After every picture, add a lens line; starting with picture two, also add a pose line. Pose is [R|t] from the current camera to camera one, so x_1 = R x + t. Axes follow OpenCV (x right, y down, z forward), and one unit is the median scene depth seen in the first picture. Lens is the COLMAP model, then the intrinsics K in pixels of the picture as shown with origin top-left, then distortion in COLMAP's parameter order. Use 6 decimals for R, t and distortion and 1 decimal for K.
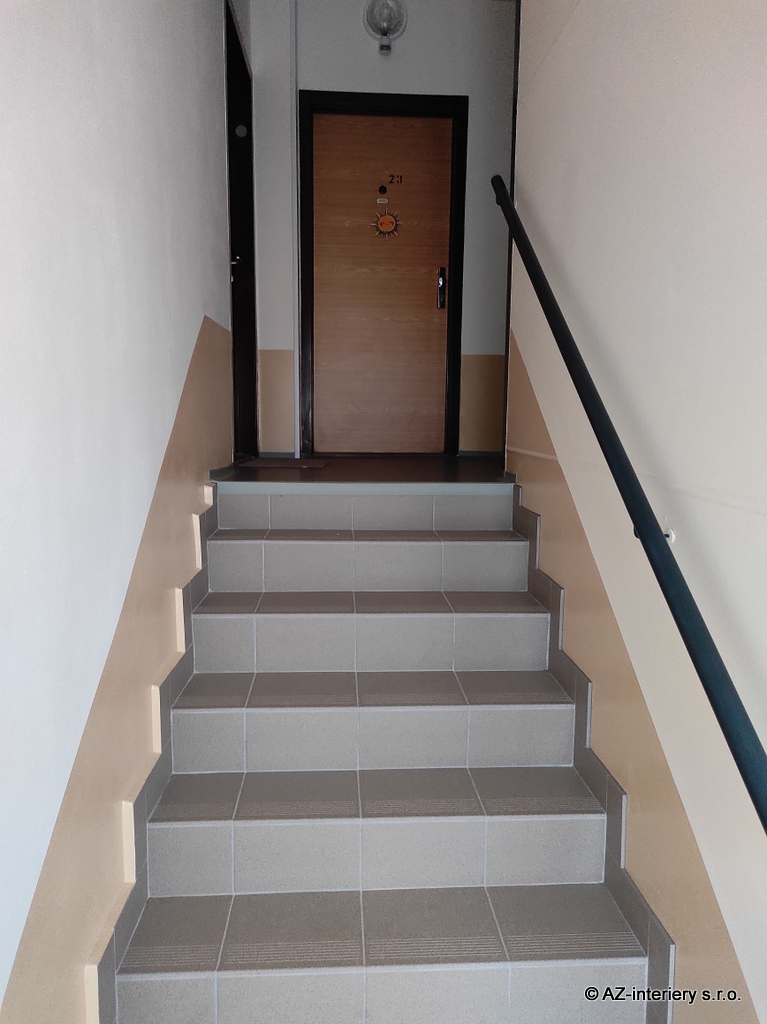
lens RADIAL K [[761.7, 0, 384.7], [0, 761.7, 508.5], [0, 0, 1]] dist [0.026321, -0.001170]
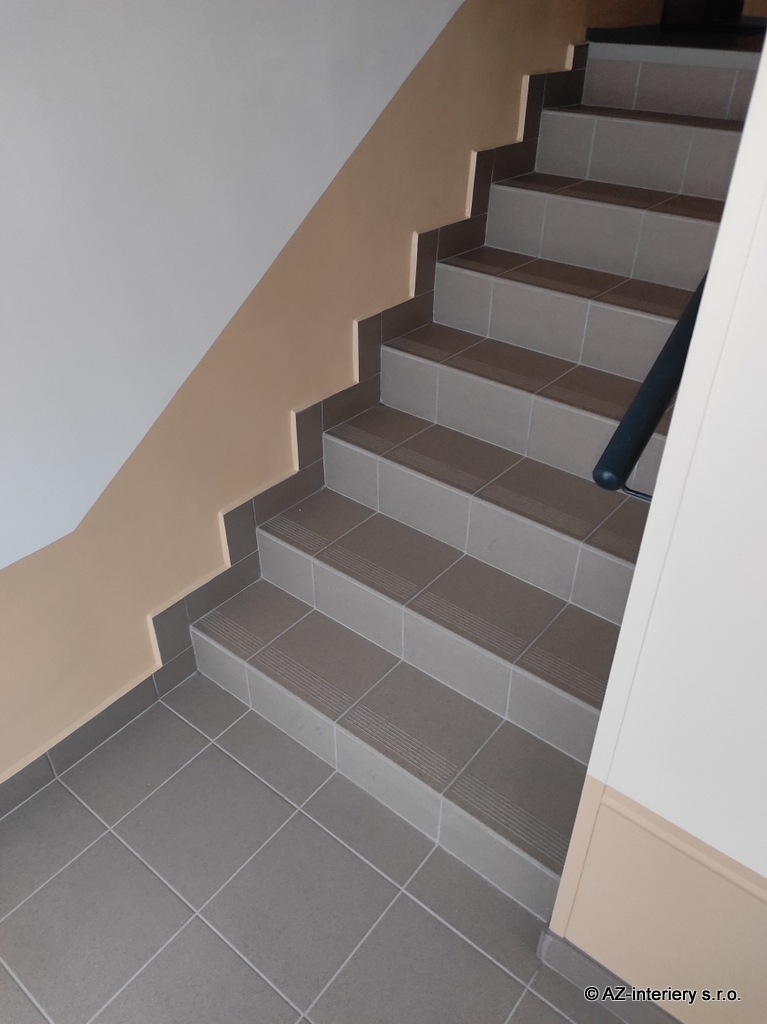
lens RADIAL K [[761.7, 0, 385.2], [0, 761.7, 510.4], [0, 0, 1]] dist [0.026321, -0.001170]
pose [[0.739529, 0.378752, -0.556456, 0.504274], [-0.078888, 0.869747, 0.487153, 0.032947], [0.668486, -0.316366, 0.673082, 0.075651]]
